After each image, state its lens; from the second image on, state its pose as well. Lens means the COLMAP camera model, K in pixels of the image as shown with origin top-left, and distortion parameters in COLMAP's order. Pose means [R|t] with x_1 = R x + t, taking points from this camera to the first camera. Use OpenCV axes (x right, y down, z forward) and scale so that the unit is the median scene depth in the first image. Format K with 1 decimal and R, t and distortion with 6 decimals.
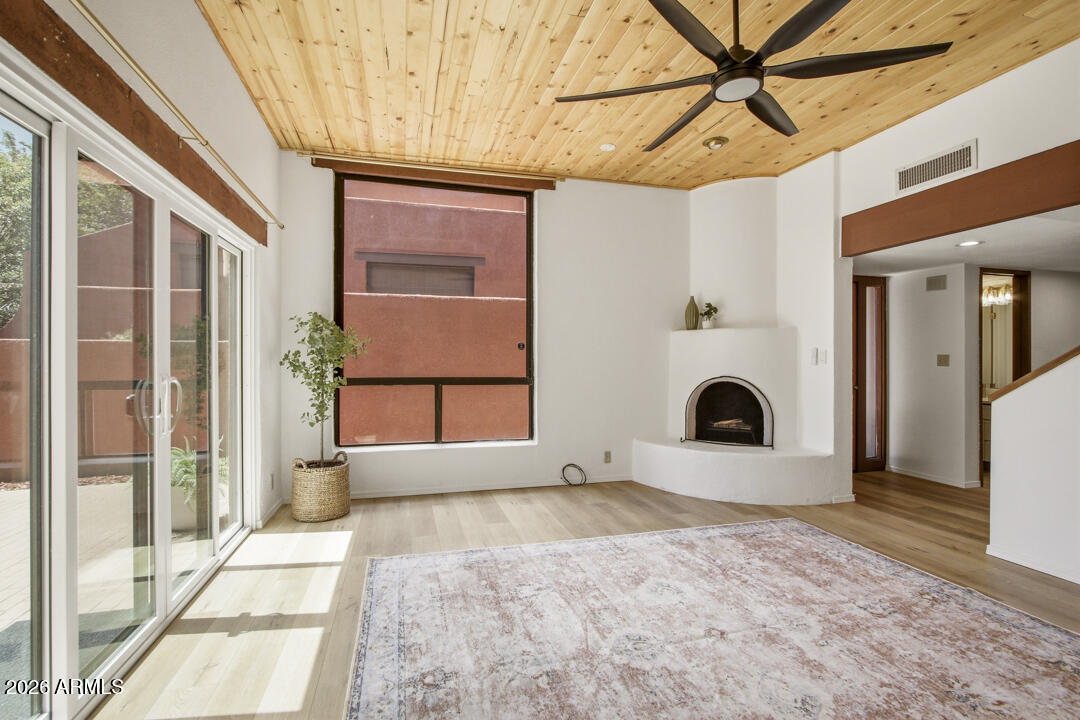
lens RADIAL K [[494.4, 0, 540.0], [0, 494.4, 360.0], [0, 0, 1]] dist [-0.000051, 0.000297]
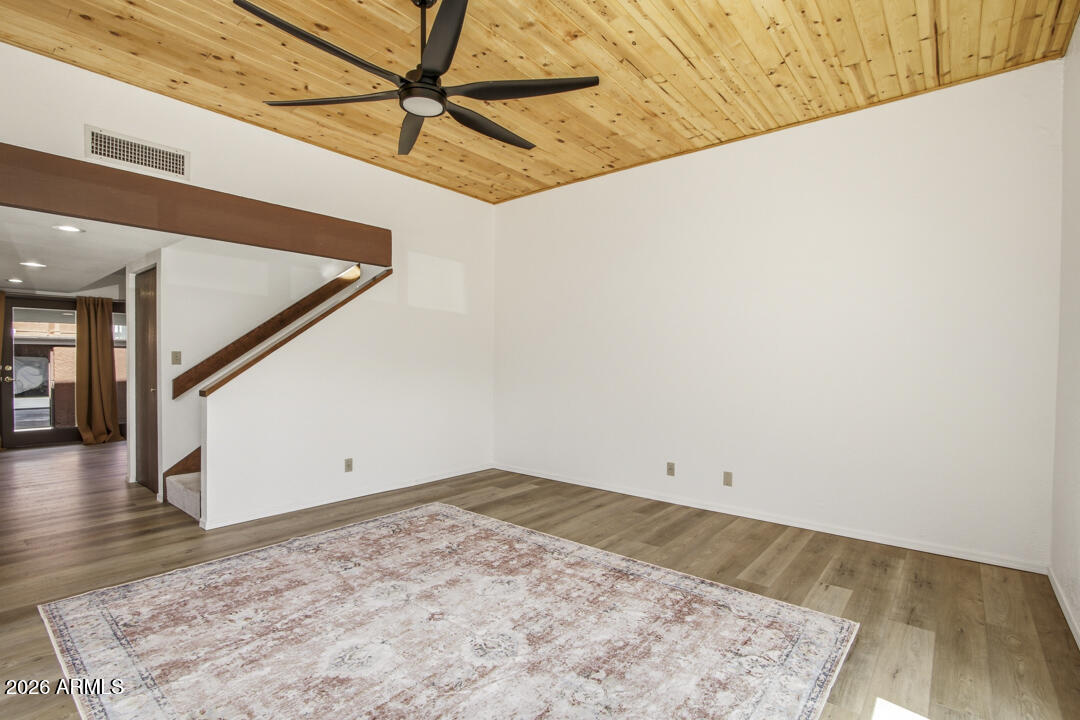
lens RADIAL K [[510.0, 0, 540.3], [0, 510.0, 356.1], [0, 0, 1]] dist [-0.010552, 0.001294]
pose [[-0.569809, 0.003388, 0.821770, -0.381002], [-0.006160, 0.999946, -0.008394, 0.000248], [-0.821754, -0.009845, -0.569758, 0.822169]]
